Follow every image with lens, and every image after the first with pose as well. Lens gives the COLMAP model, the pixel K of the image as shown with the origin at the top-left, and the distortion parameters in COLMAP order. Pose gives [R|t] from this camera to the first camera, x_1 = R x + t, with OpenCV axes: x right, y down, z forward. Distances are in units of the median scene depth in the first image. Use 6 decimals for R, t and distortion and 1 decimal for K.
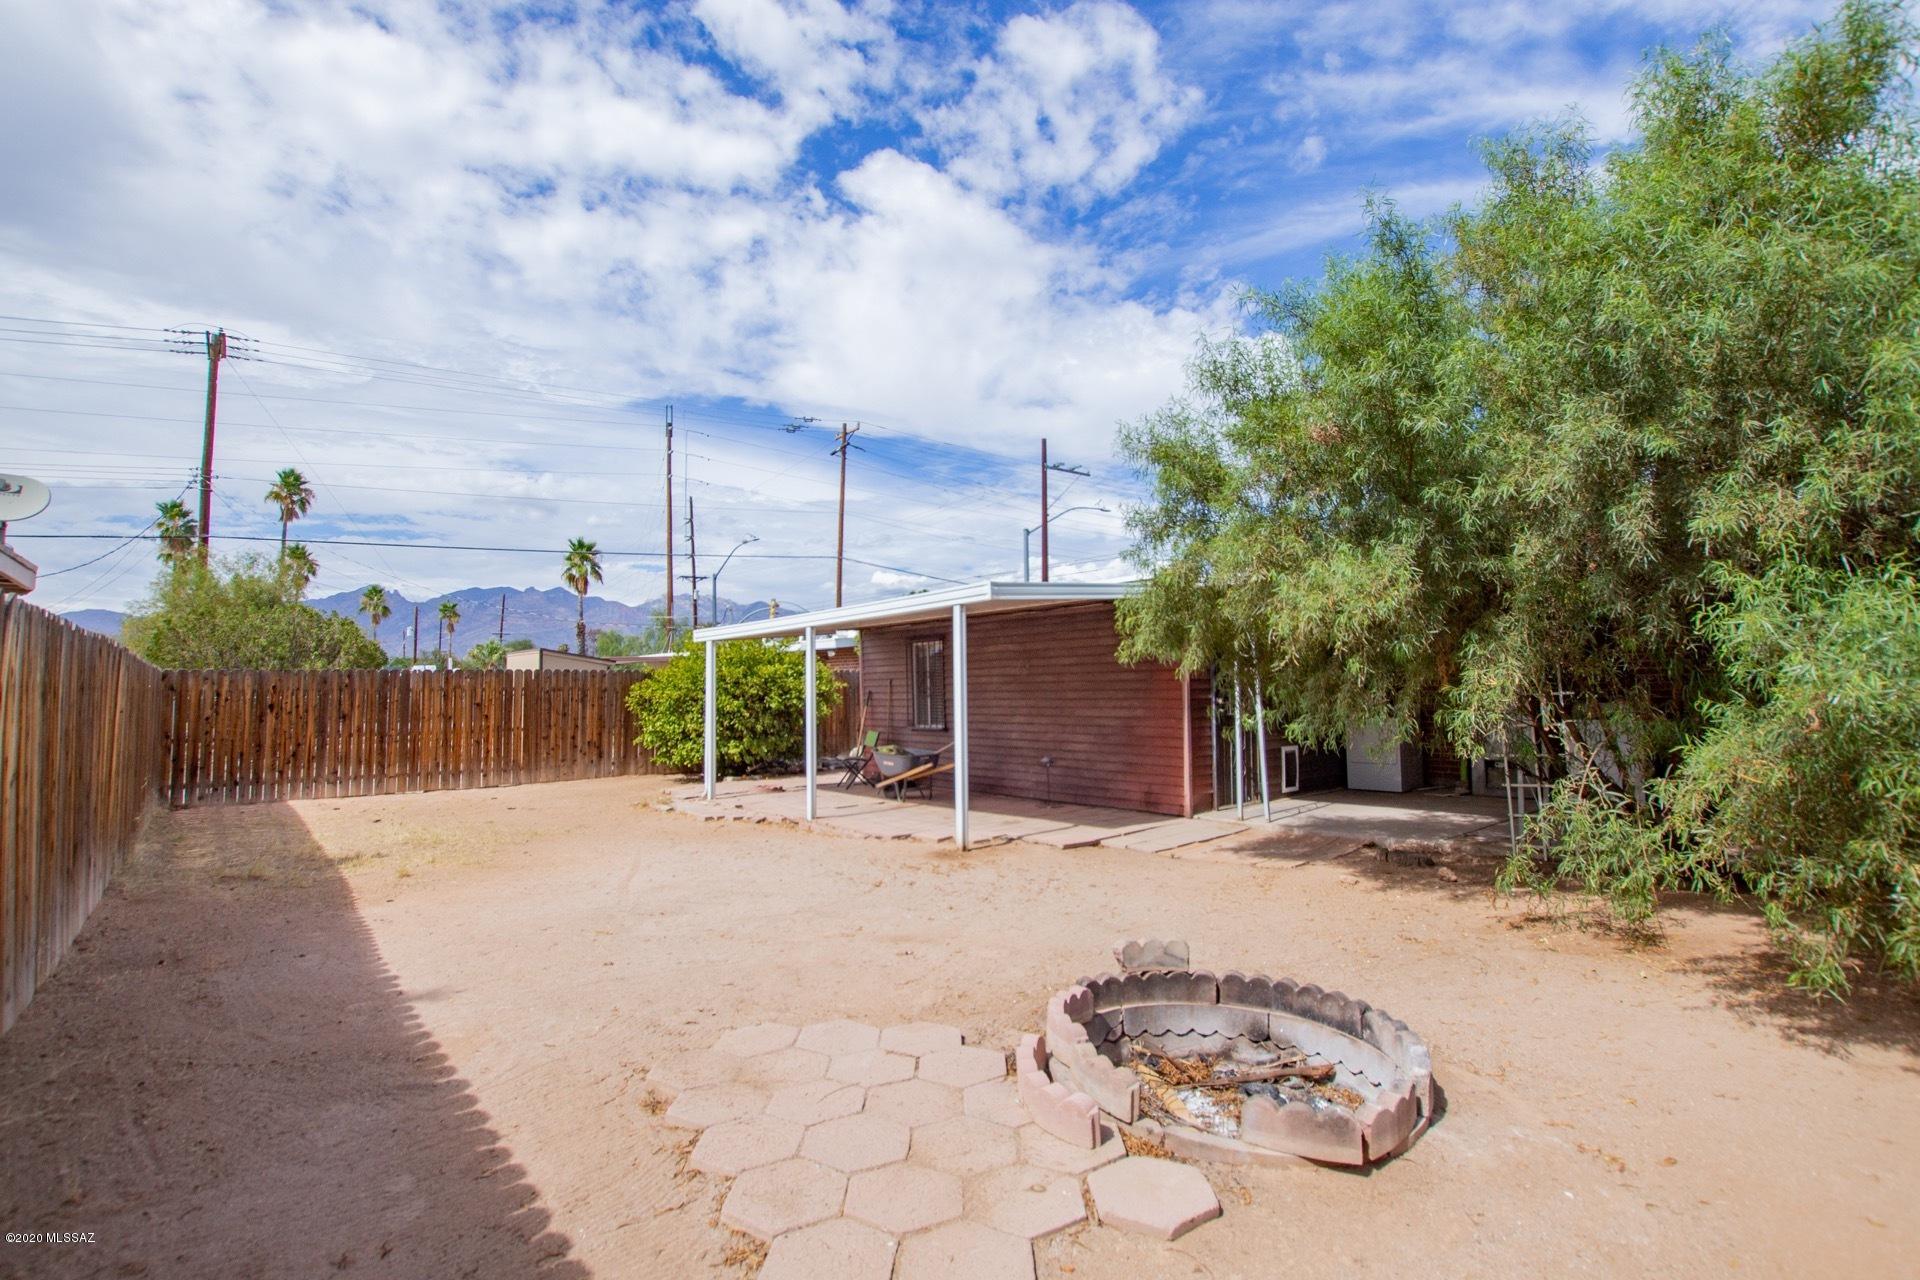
lens RADIAL K [[886.7, 0, 960.0], [0, 886.7, 640.0], [0, 0, 1]] dist [-0.000321, -0.000792]
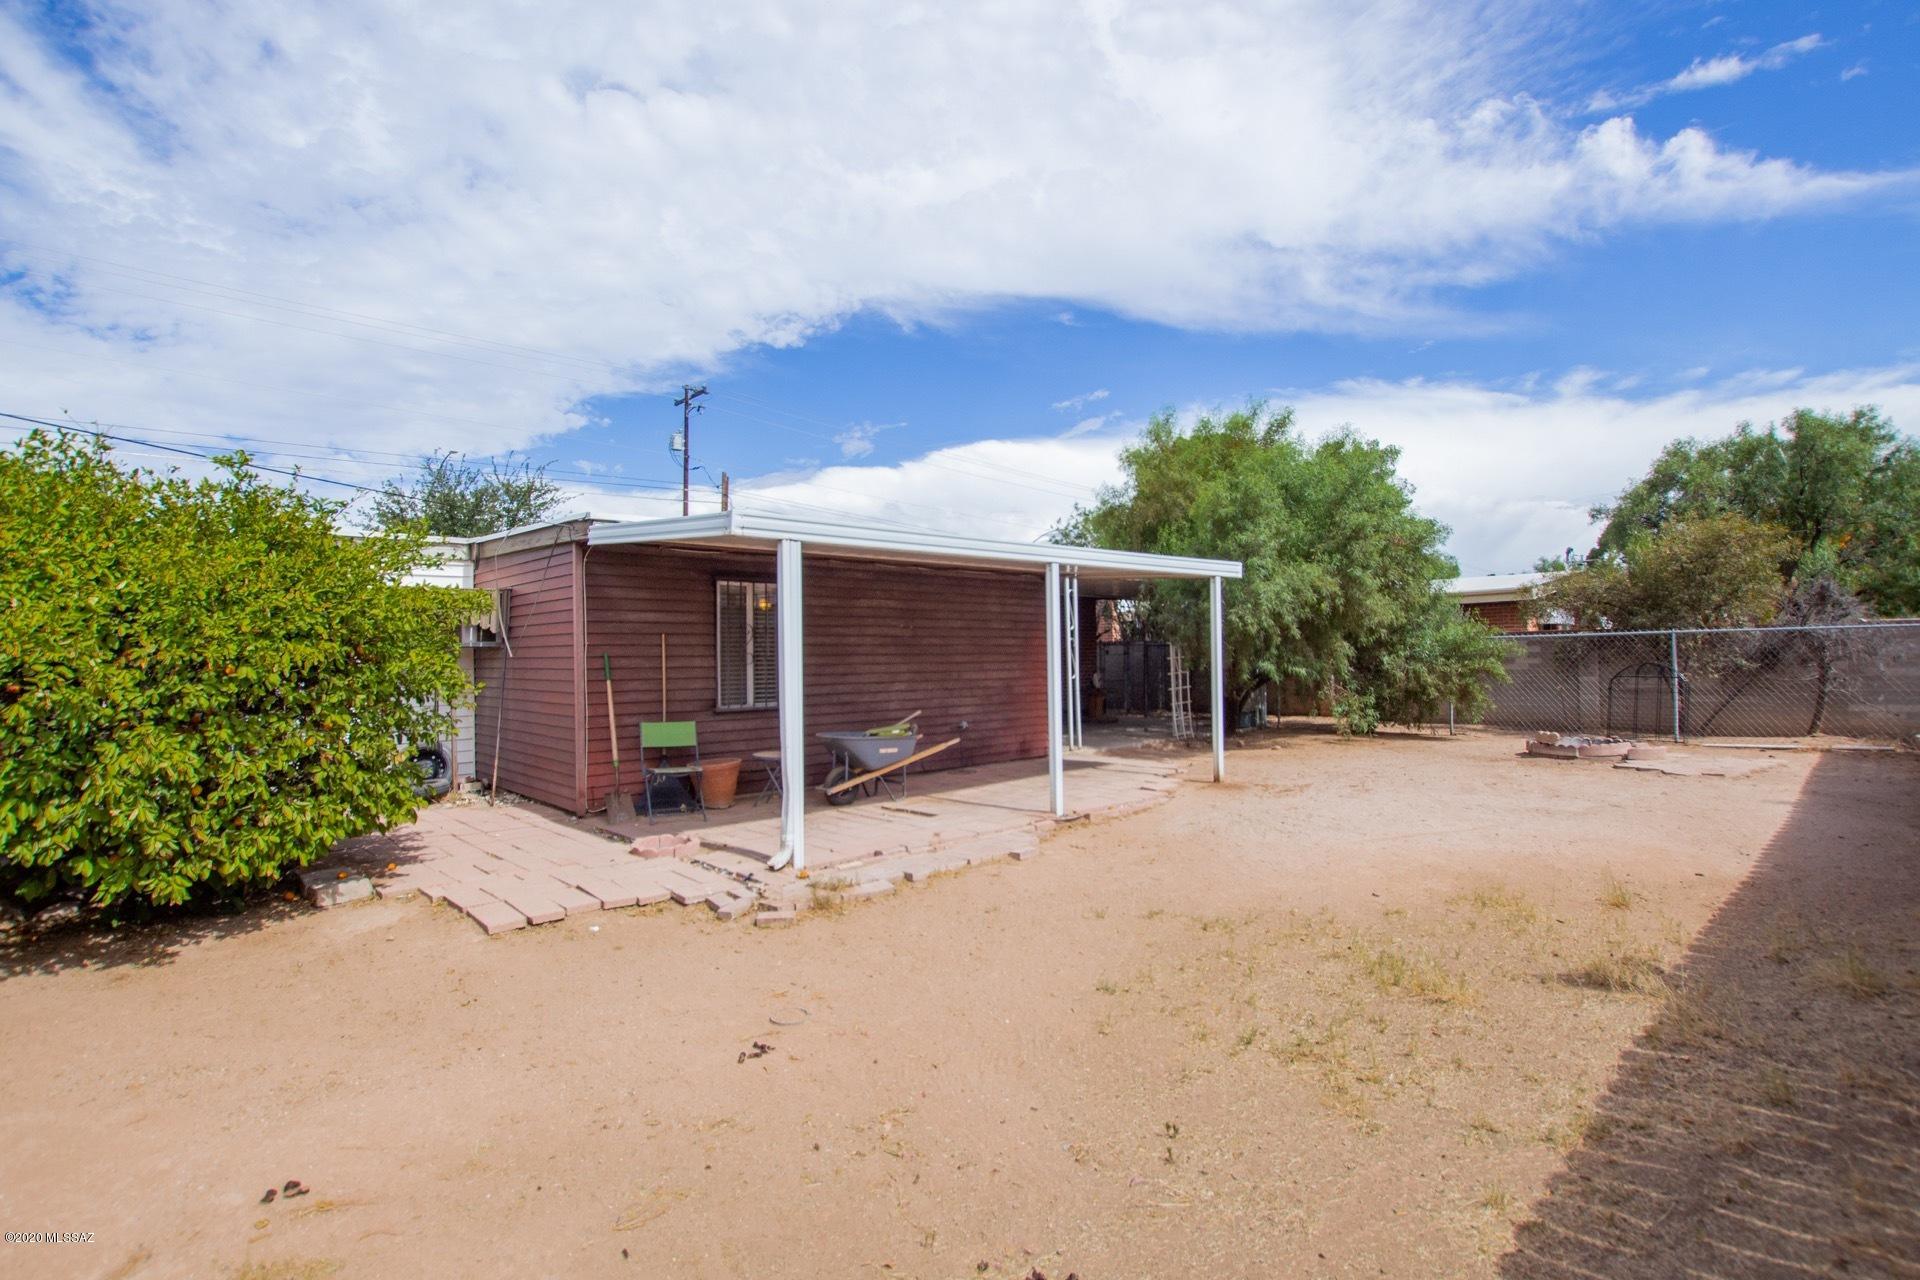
lens RADIAL K [[886.7, 0, 960.0], [0, 886.7, 640.0], [0, 0, 1]] dist [-0.000321, -0.000792]
pose [[-0.037281, 0.028375, 0.998902, -0.834392], [-0.049449, 0.998320, -0.030204, 0.068251], [-0.998081, -0.050521, -0.035815, 0.993557]]
